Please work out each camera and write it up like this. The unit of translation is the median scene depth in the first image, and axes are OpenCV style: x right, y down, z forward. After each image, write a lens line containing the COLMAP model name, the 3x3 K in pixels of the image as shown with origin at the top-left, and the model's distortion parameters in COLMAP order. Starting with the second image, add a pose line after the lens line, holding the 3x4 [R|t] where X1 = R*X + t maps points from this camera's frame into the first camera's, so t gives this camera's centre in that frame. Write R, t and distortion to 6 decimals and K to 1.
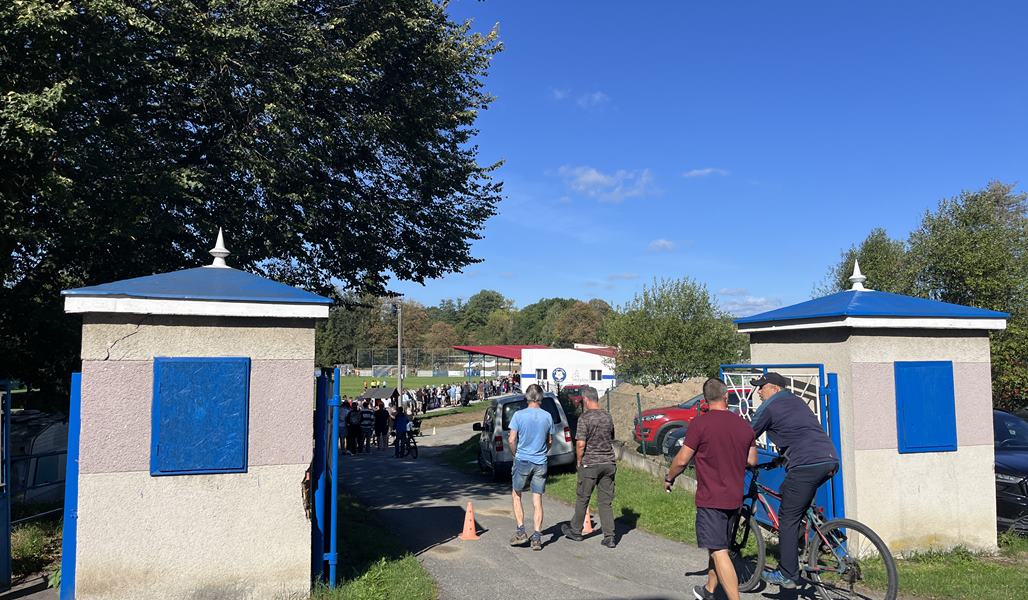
lens RADIAL K [[758.8, 0, 515.3], [0, 758.8, 299.3], [0, 0, 1]] dist [0.004373, 0.000221]
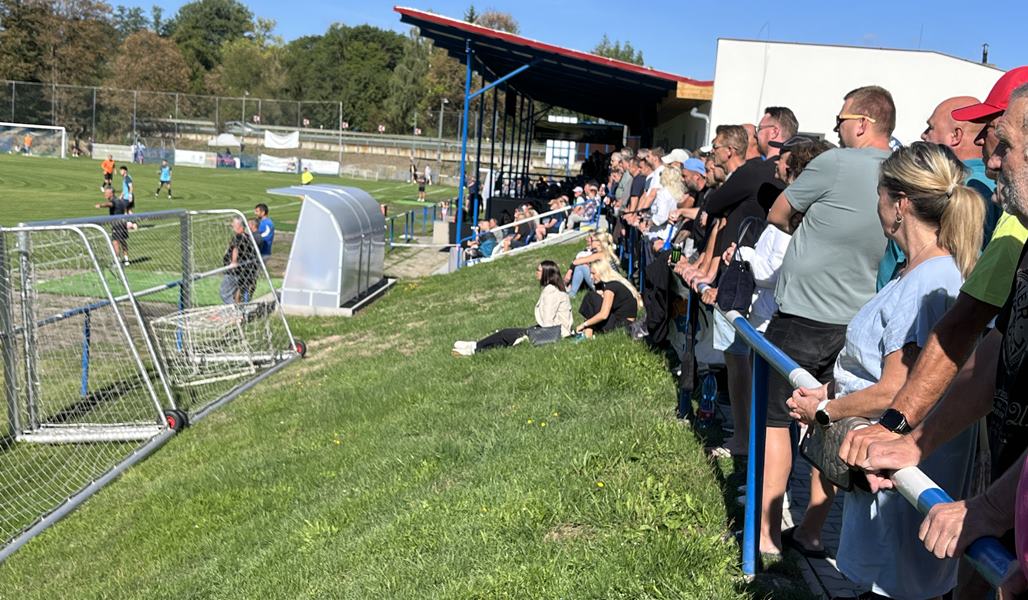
lens RADIAL K [[1314.3, 0, 513.5], [0, 1314.3, 299.8], [0, 0, 1]] dist [0.014547, 0.000000]
pose [[0.974054, 0.049473, 0.220841, -0.064400], [-0.088794, 0.981113, 0.171853, 0.037089], [-0.208168, -0.187003, 0.960050, 0.286201]]
